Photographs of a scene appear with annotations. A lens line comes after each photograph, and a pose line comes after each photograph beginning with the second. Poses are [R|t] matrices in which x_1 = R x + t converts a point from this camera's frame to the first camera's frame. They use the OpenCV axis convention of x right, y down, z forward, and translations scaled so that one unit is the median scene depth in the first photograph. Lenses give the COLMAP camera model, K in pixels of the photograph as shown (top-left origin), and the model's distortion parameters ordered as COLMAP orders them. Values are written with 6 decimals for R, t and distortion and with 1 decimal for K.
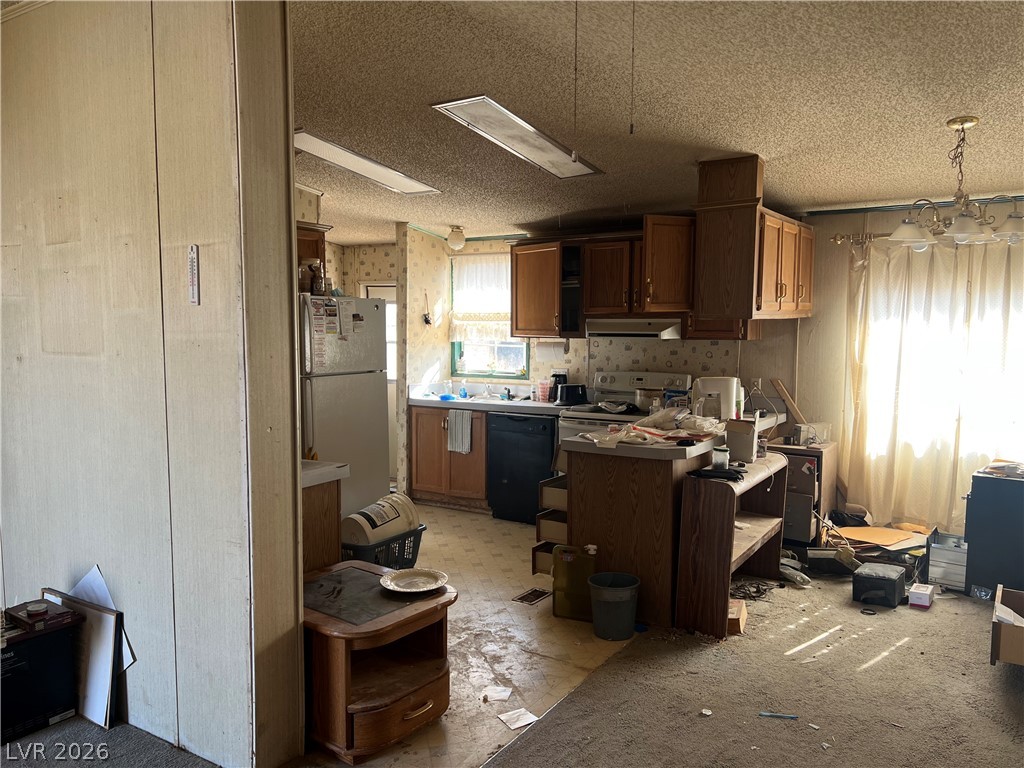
lens RADIAL K [[768.4, 0, 515.6], [0, 768.4, 390.6], [0, 0, 1]] dist [0.067271, -0.076902]
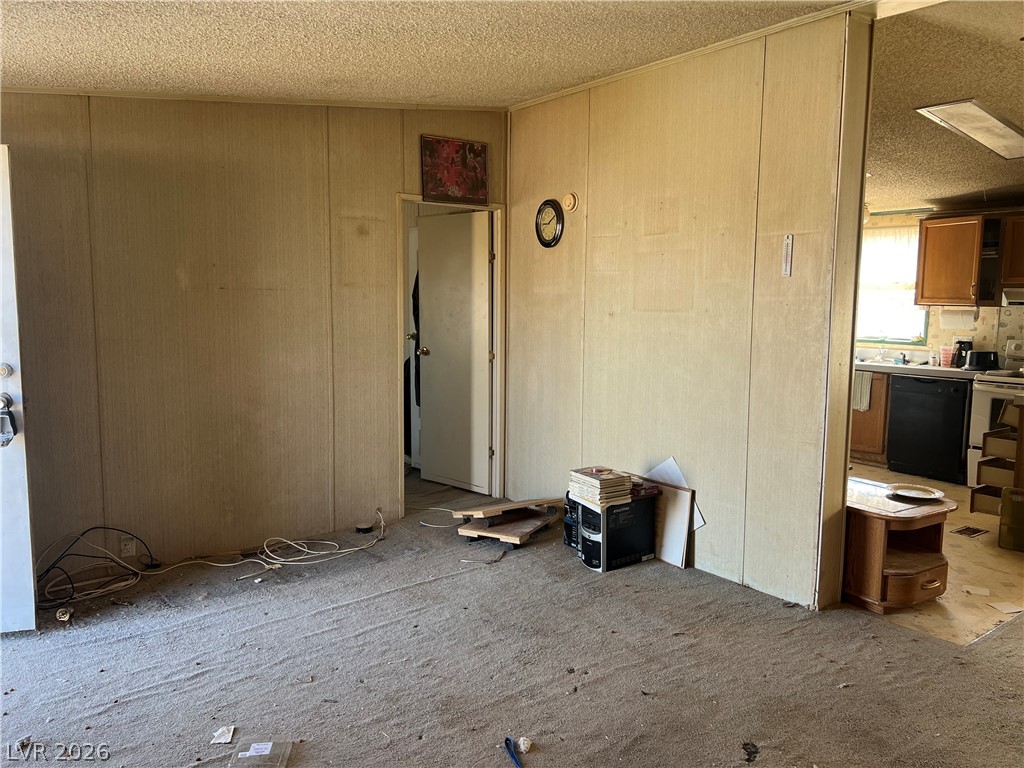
lens RADIAL K [[768.4, 0, 518.4], [0, 768.4, 380.5], [0, 0, 1]] dist [0.067271, -0.076902]
pose [[0.940386, 0.046369, -0.336932, -0.338724], [-0.038144, 0.998791, 0.030994, 0.049221], [0.337962, -0.016294, 0.941019, -0.454679]]
